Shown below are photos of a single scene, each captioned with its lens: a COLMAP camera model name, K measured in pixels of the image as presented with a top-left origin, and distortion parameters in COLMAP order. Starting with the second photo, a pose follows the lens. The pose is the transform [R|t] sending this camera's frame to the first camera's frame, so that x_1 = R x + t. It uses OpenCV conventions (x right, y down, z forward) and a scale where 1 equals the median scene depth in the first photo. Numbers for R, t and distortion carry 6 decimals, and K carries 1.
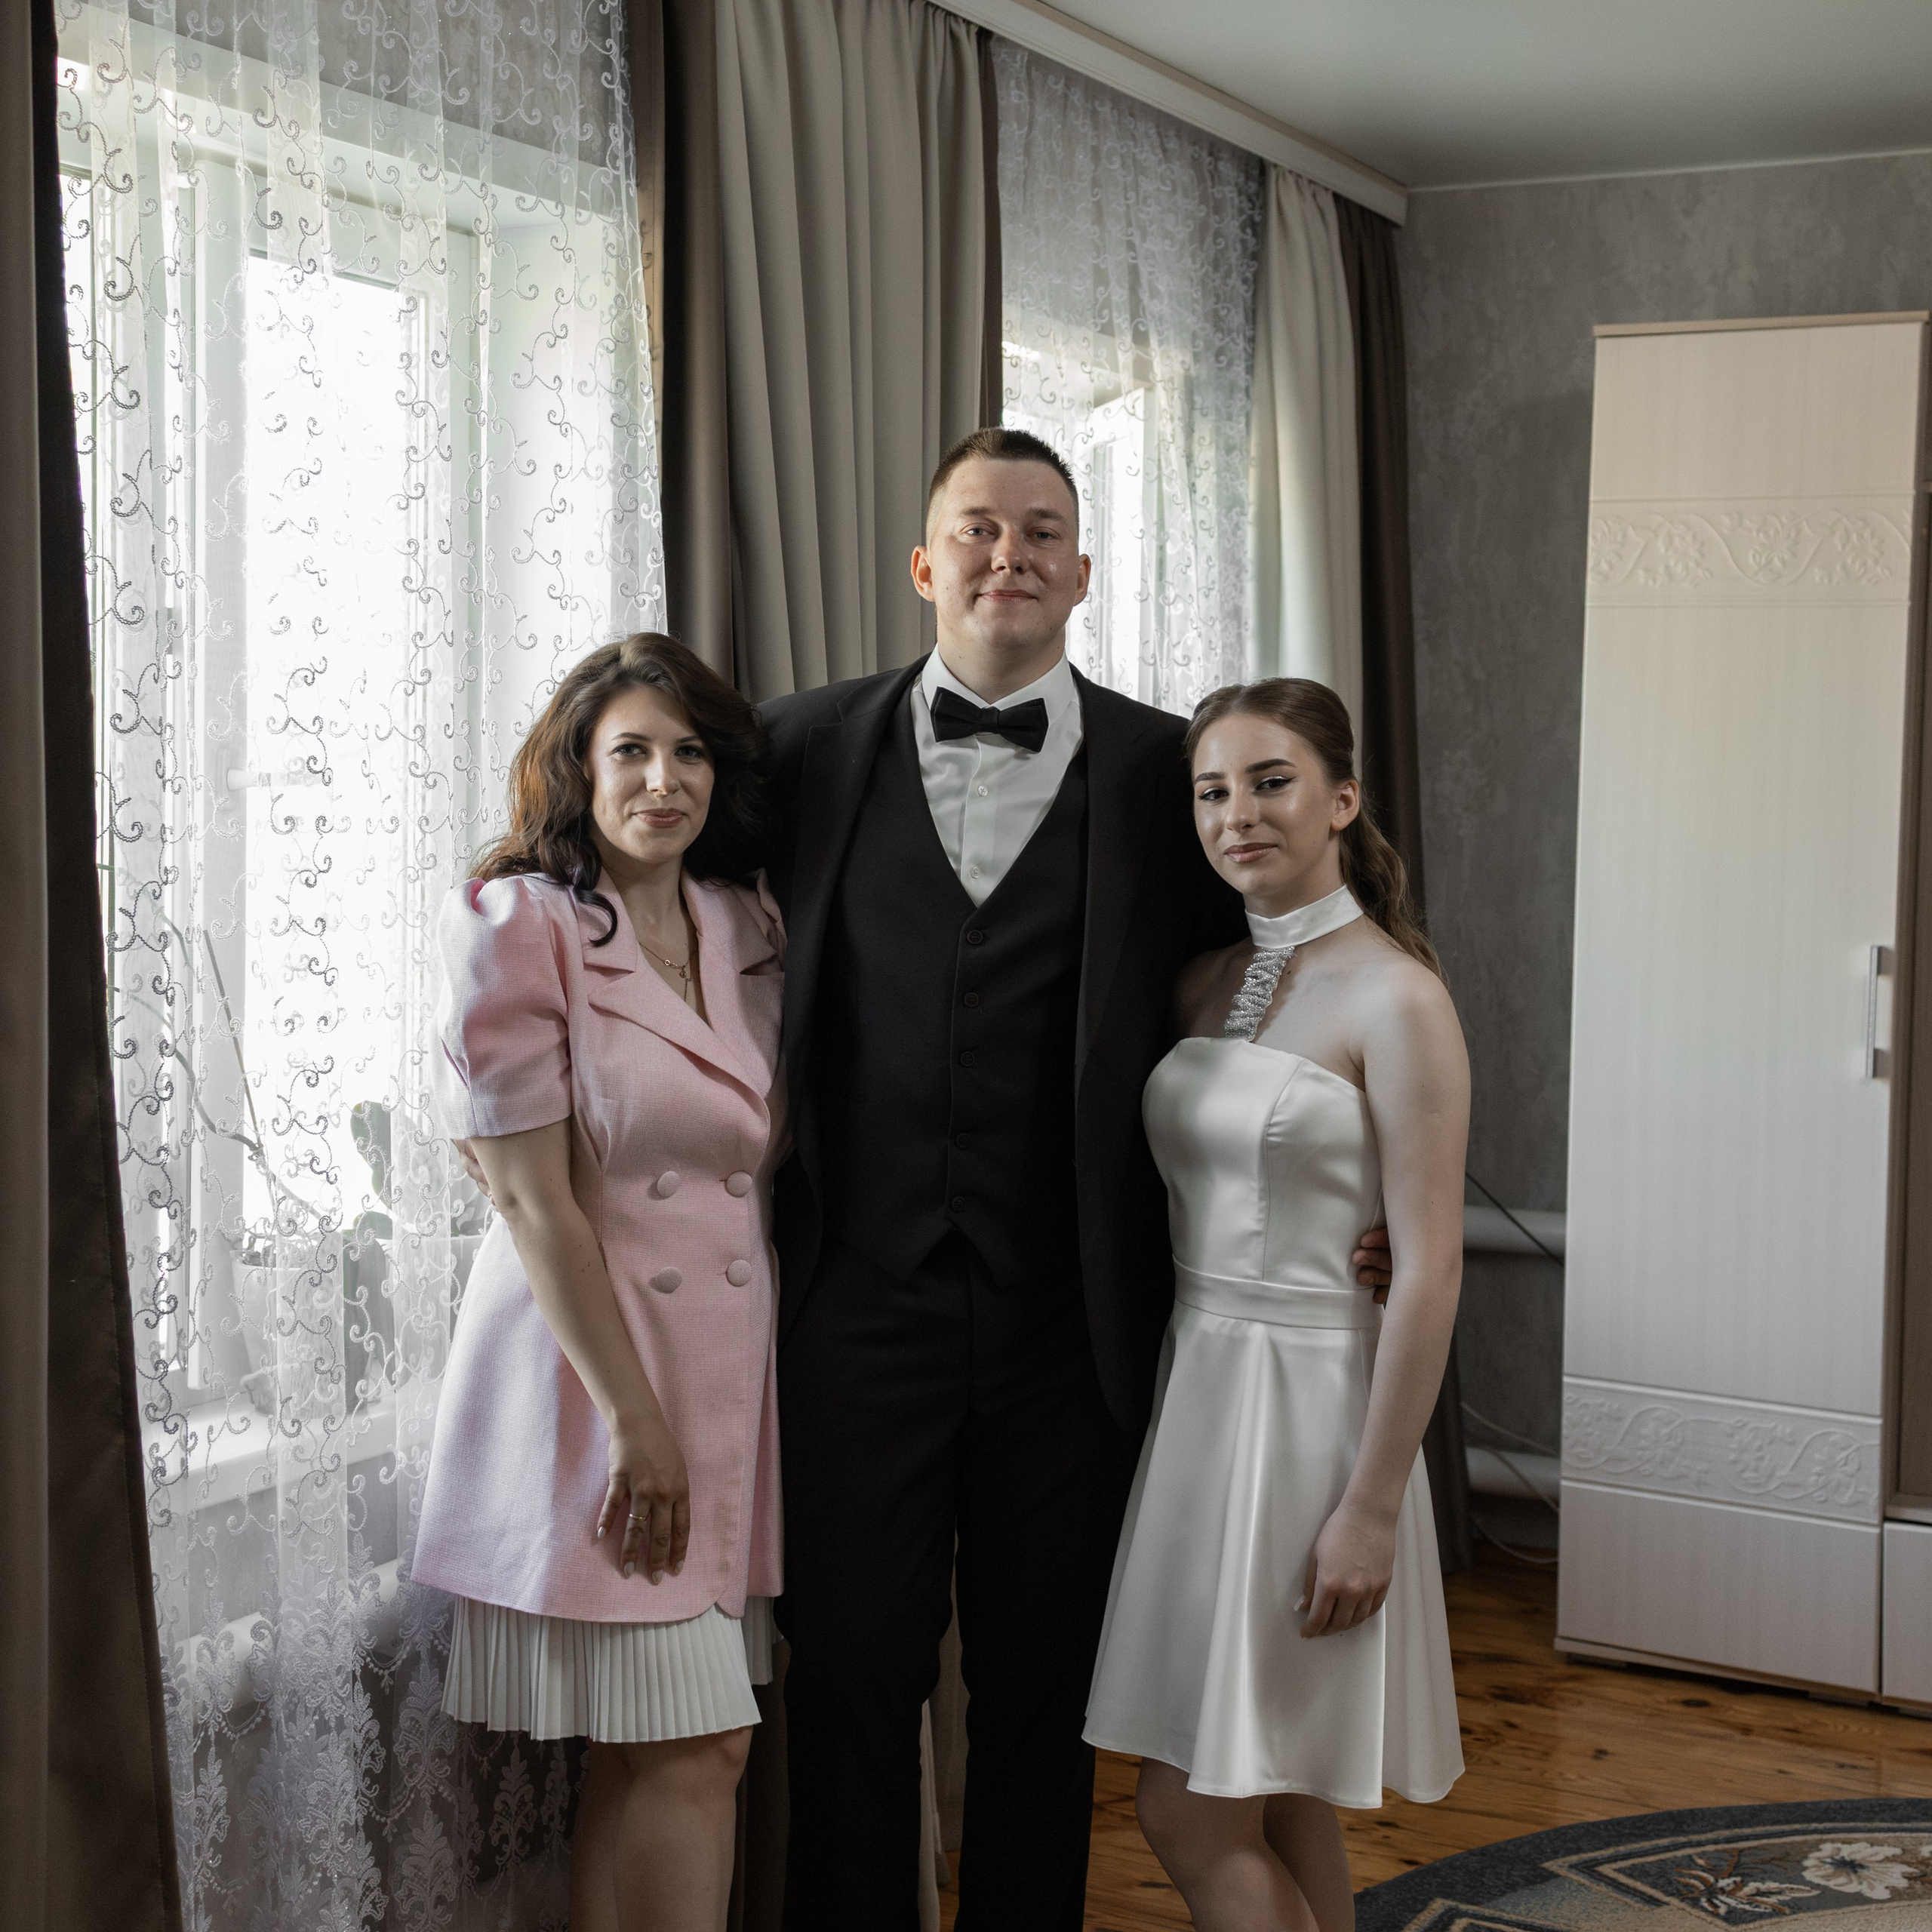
lens RADIAL K [[3057.4, 0, 916.0], [0, 3057.4, 878.6], [0, 0, 1]] dist [0.022442, -0.063915]
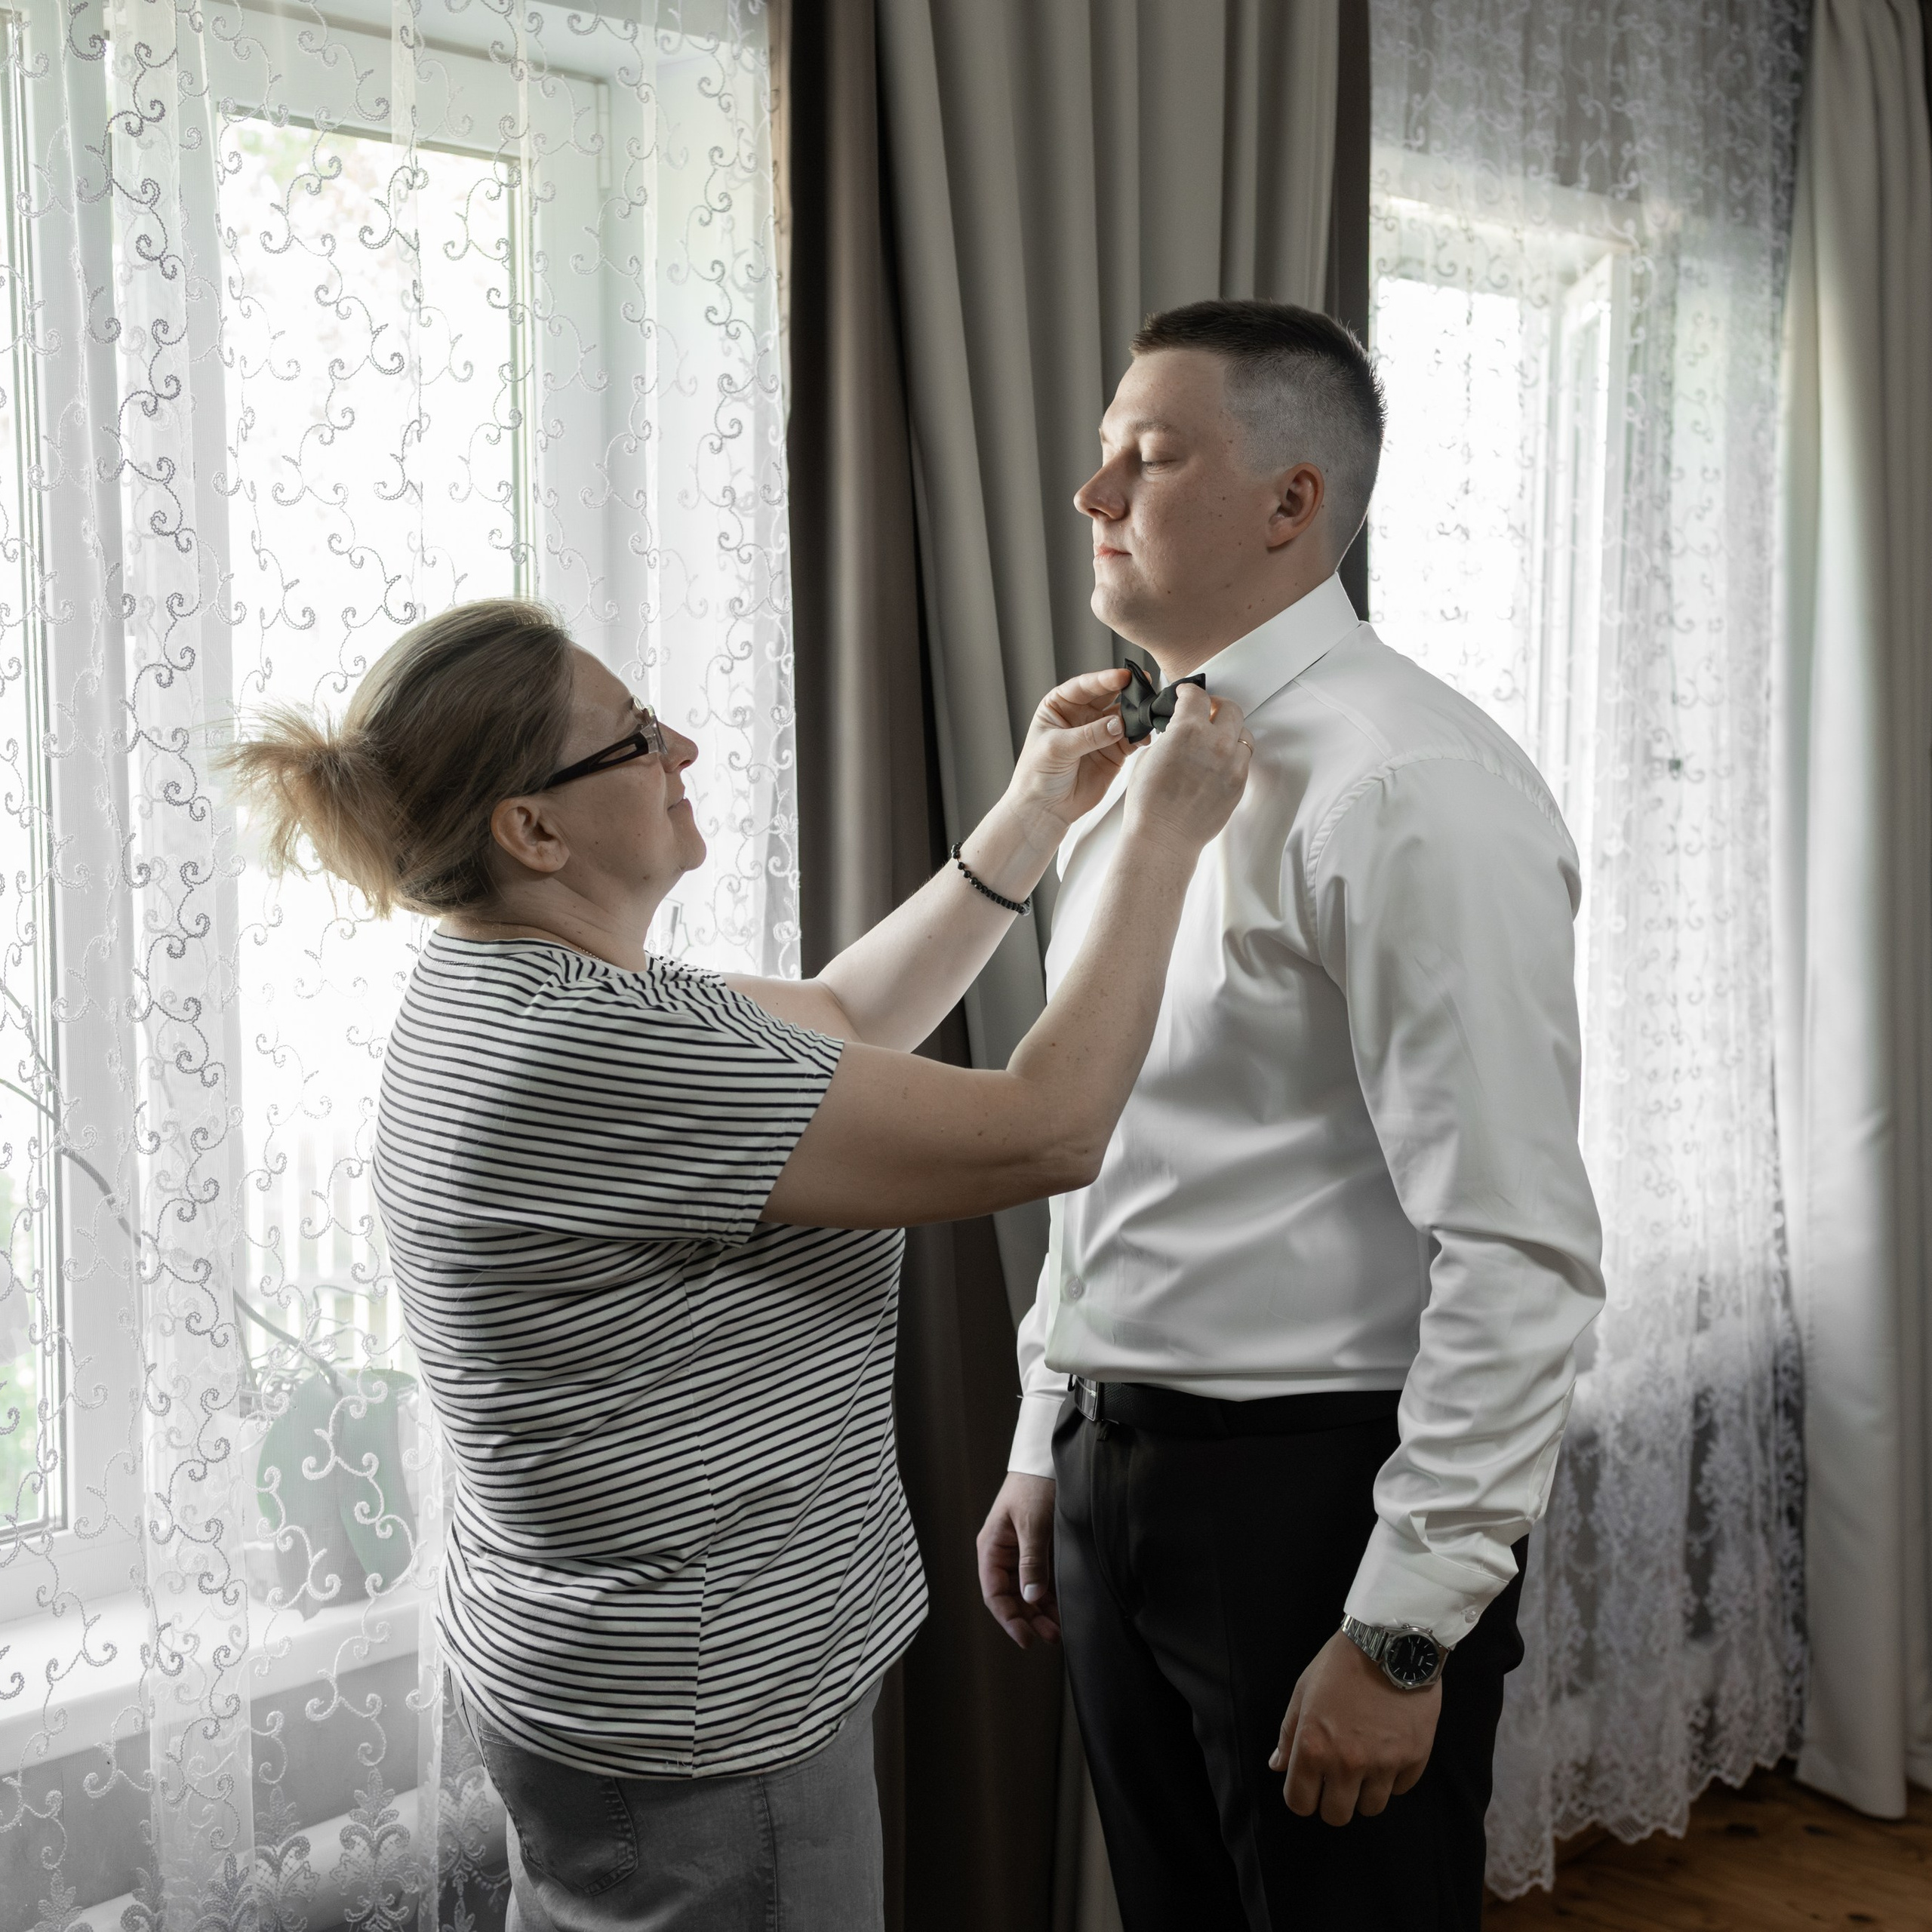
lens RADIAL K [[2983.4, 0, 991.8], [0, 2983.4, 1045.7], [0, 0, 1]] dist [0.062656, -0.065319]
pose [[0.971676, 0.010954, -0.236062, 0.101880], [0.007580, 0.996966, 0.077463, -0.018213], [0.236194, -0.077059, 0.968646, 0.197076]]
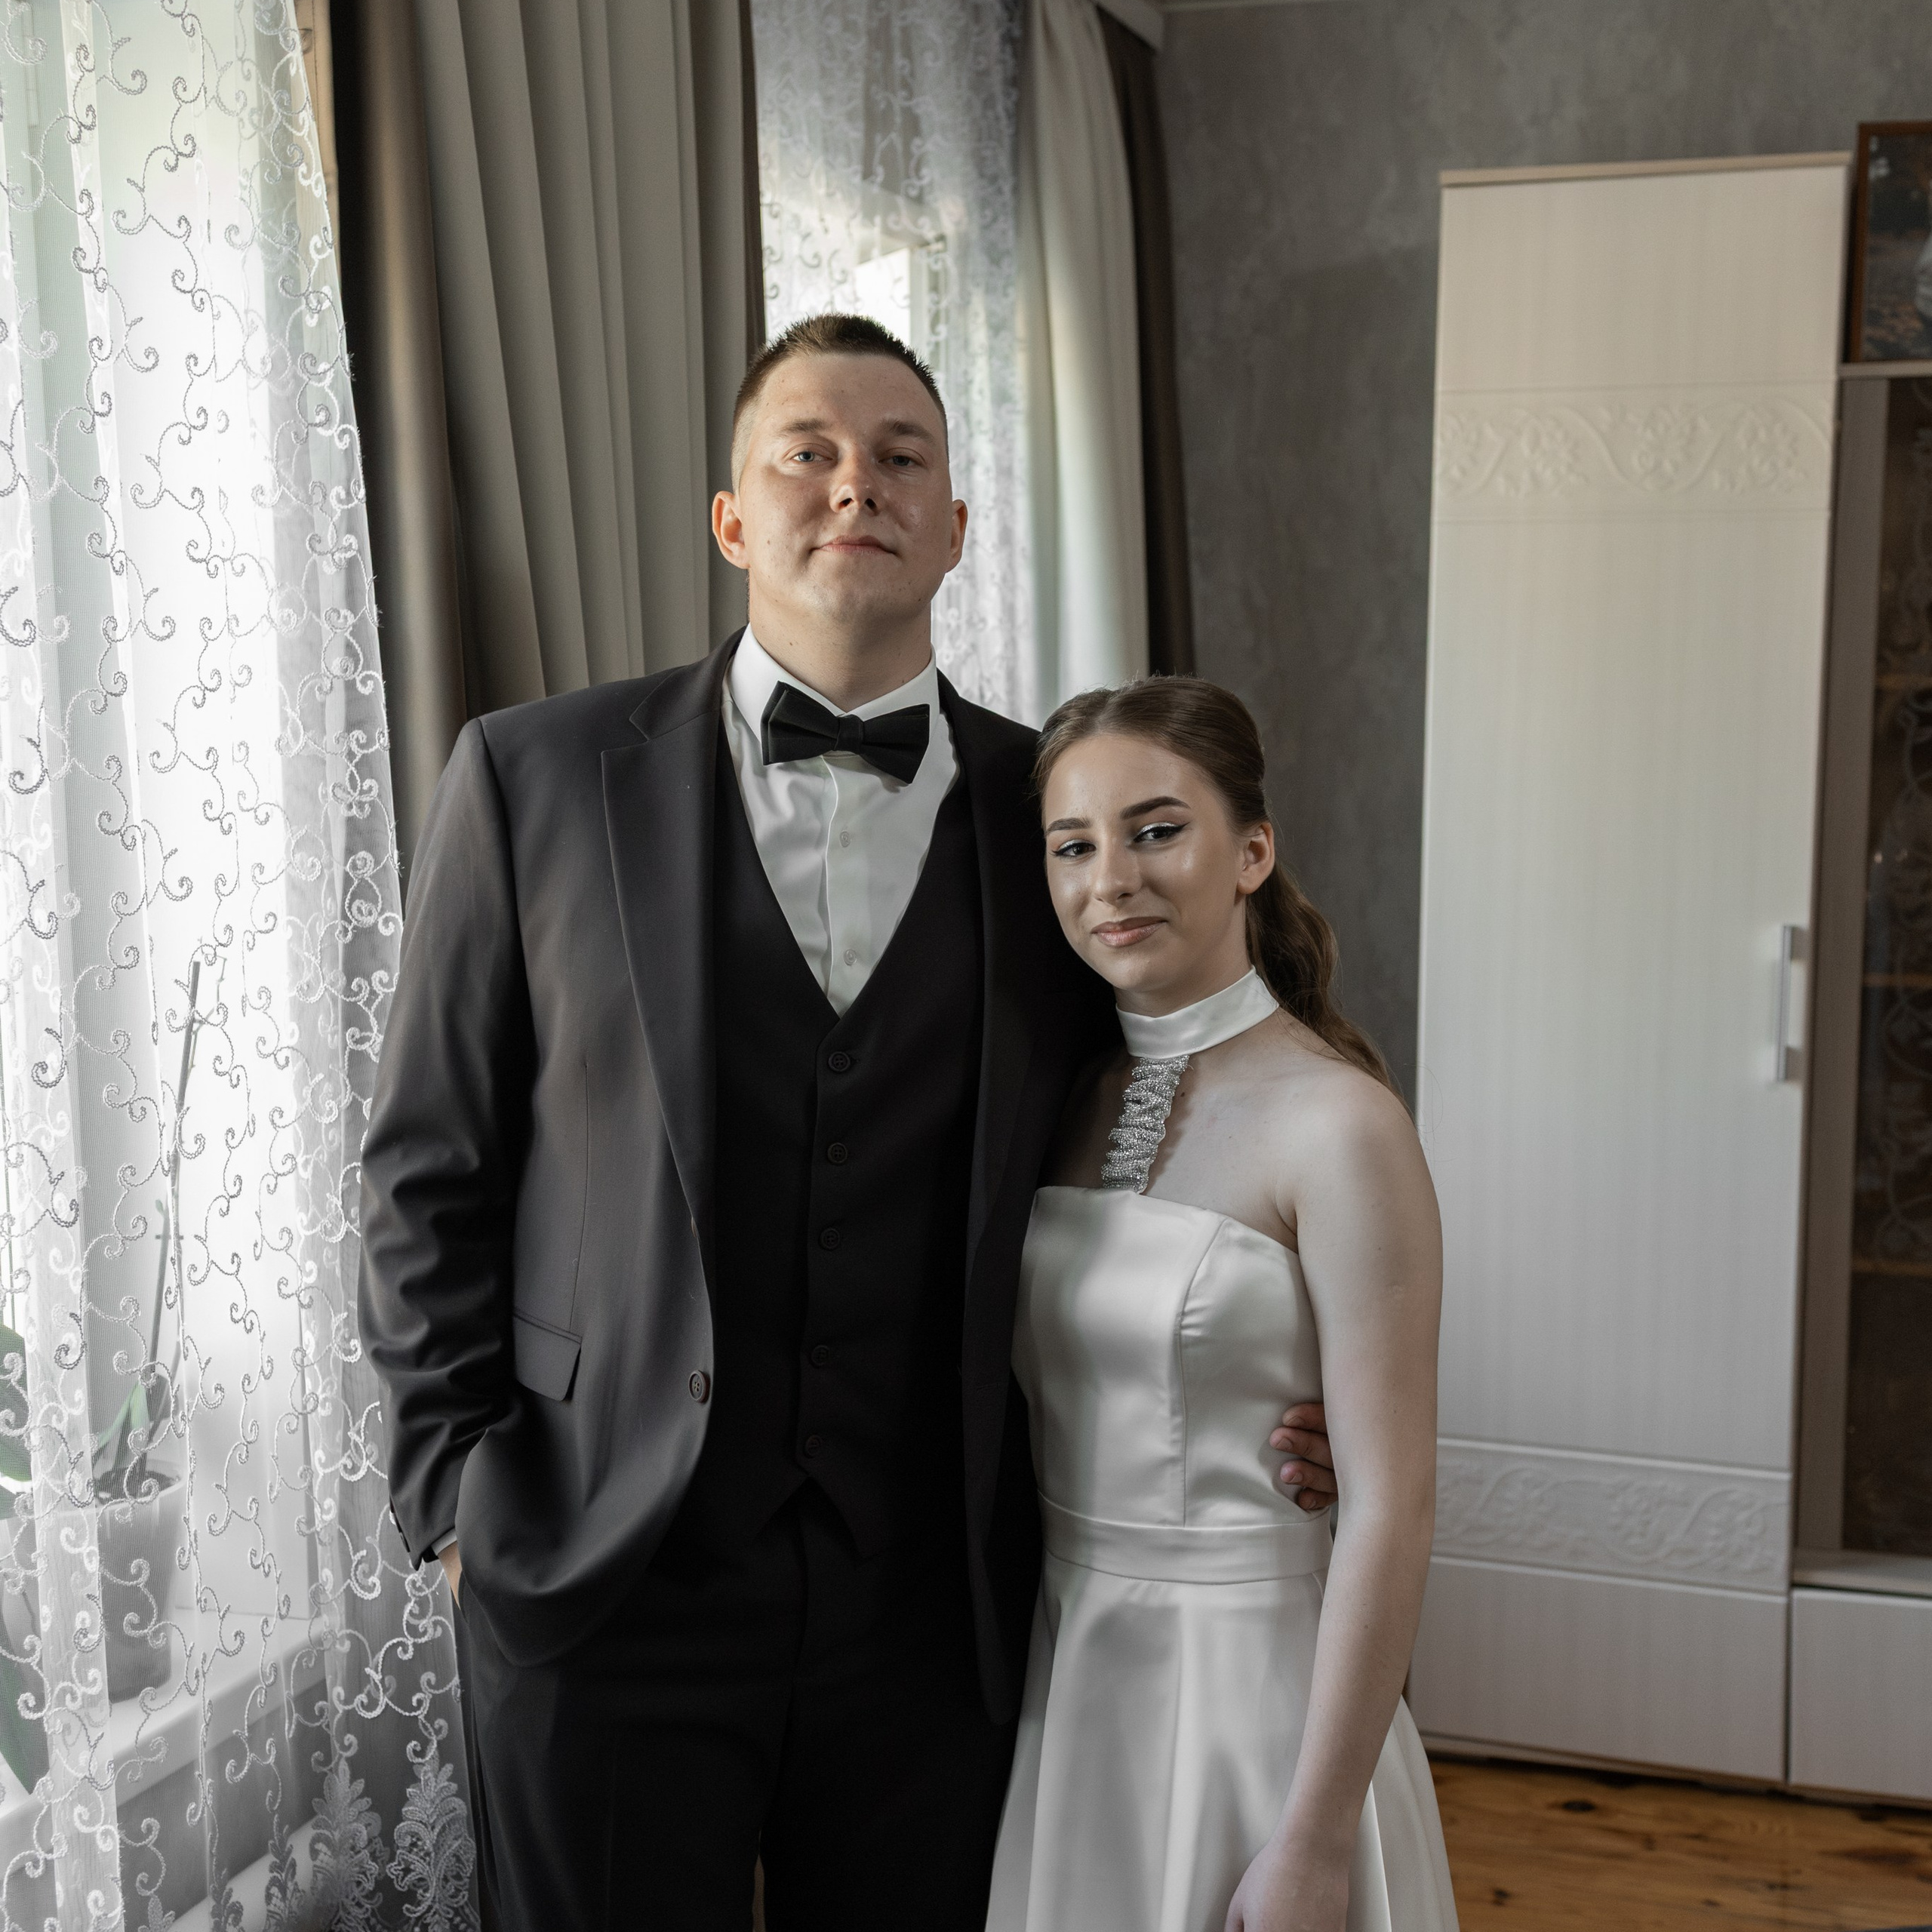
lens RADIAL K [[2983.4, 0, 991.8], [0, 2983.4, 1045.7], [0, 0, 1]] dist [0.062656, -0.065319]
pose [[0.983565, -0.044623, 0.174952, -0.046990], [0.027758, 0.994830, 0.097690, -0.031344], [-0.178407, -0.091228, 0.979719, 0.222911]]
